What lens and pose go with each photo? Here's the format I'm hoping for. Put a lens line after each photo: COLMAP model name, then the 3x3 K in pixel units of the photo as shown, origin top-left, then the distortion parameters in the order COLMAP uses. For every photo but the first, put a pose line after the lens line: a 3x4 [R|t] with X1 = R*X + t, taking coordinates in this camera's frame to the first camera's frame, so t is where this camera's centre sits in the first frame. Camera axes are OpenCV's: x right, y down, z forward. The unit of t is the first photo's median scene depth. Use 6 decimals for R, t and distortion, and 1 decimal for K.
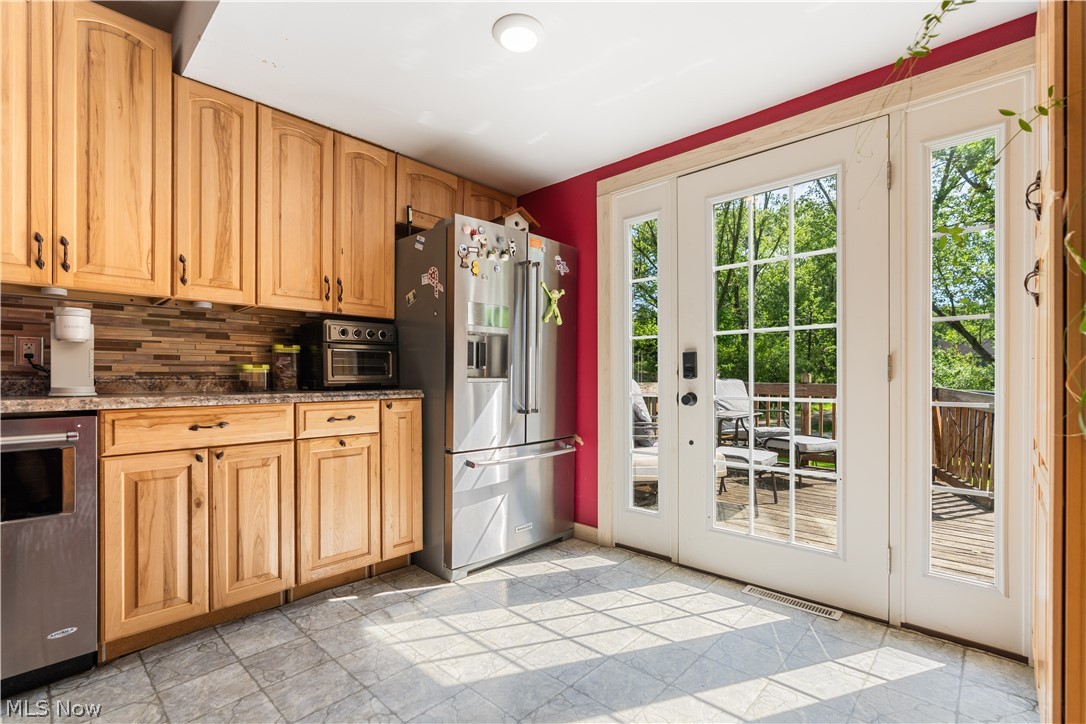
lens RADIAL K [[495.4, 0, 540.3], [0, 495.4, 376.3], [0, 0, 1]] dist [-0.001743, 0.000326]
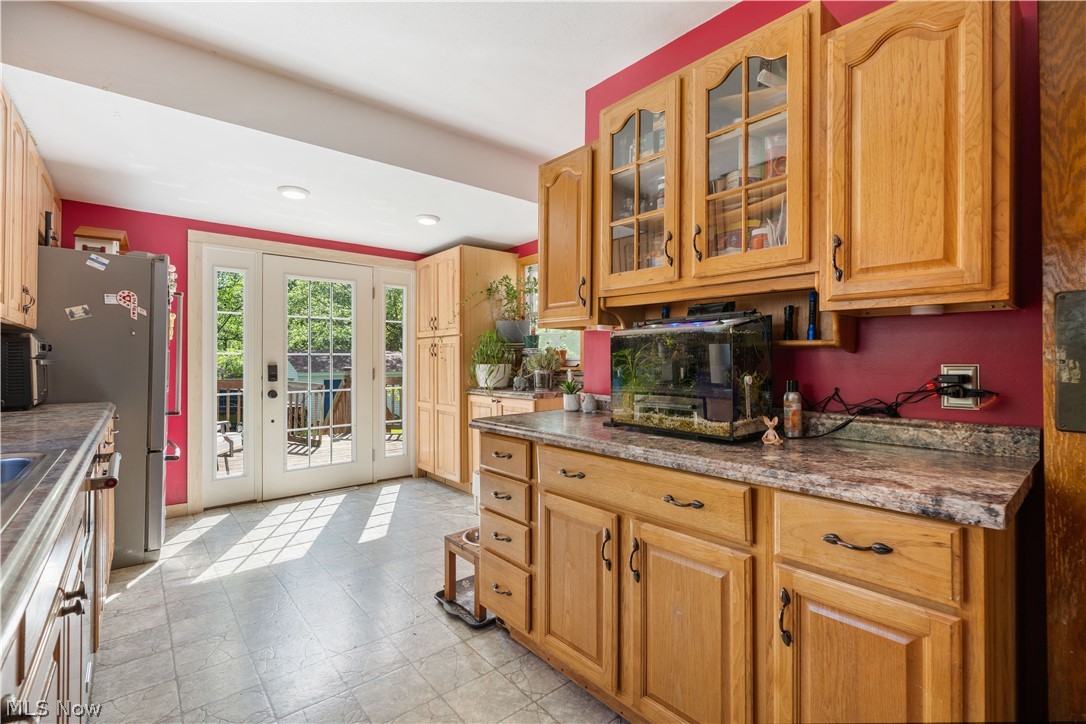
lens RADIAL K [[483.8, 0, 543.5], [0, 483.8, 357.1], [0, 0, 1]] dist [-0.003121, 0.000800]
pose [[0.113202, 0.010738, 0.993514, -1.448260], [0.005119, 0.999922, -0.011390, -0.065408], [-0.993559, 0.006376, 0.113139, -0.066604]]
